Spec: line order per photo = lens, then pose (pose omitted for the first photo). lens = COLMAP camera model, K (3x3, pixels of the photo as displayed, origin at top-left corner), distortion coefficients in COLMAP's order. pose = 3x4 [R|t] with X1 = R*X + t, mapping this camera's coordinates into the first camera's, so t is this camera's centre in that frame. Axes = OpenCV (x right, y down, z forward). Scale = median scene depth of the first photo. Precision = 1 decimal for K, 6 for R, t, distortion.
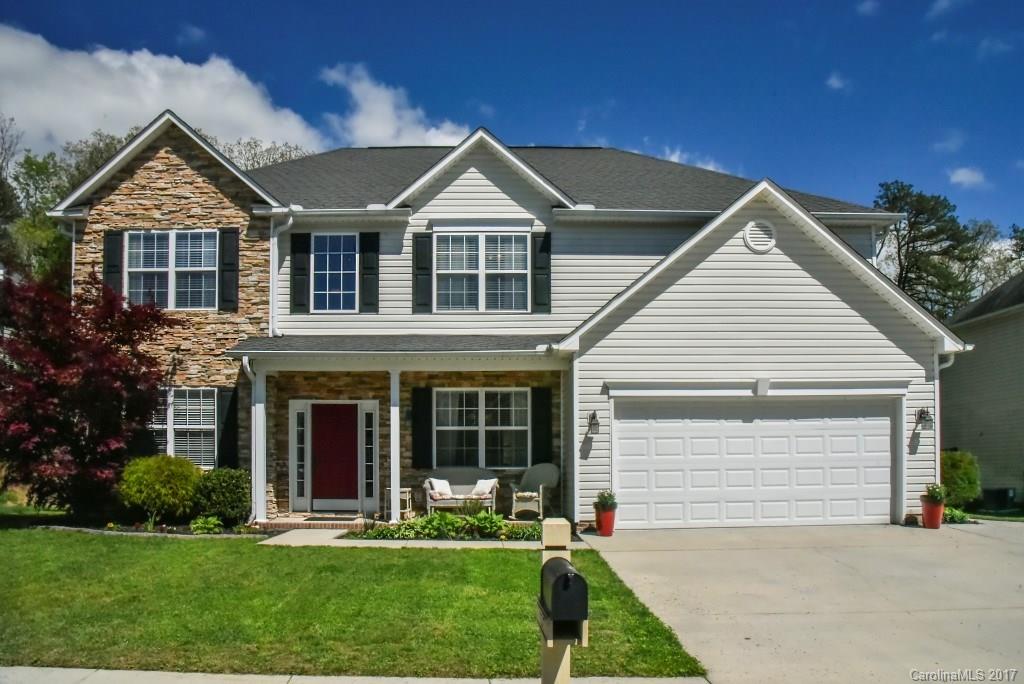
lens RADIAL K [[698.6, 0, 515.0], [0, 698.6, 341.2], [0, 0, 1]] dist [-0.086525, 0.025128]
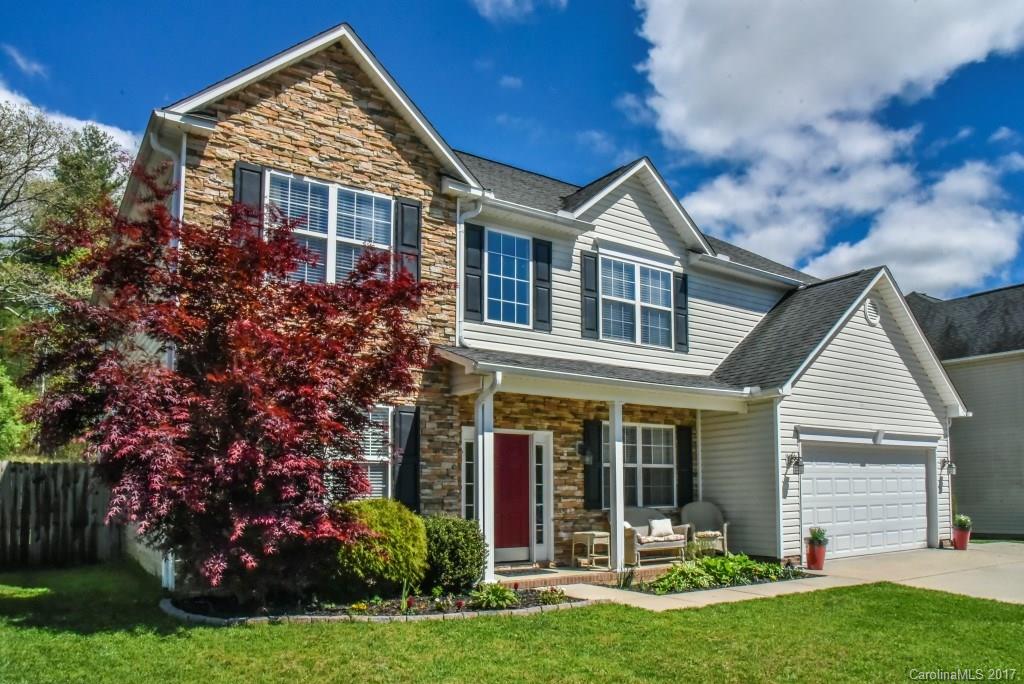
lens RADIAL K [[698.6, 0, 510.5], [0, 698.6, 342.8], [0, 0, 1]] dist [-0.086525, 0.025128]
pose [[0.845856, 0.114818, 0.520908, -0.705869], [-0.095046, 0.993373, -0.064621, 0.034829], [-0.524876, 0.005149, 0.851163, 0.275048]]
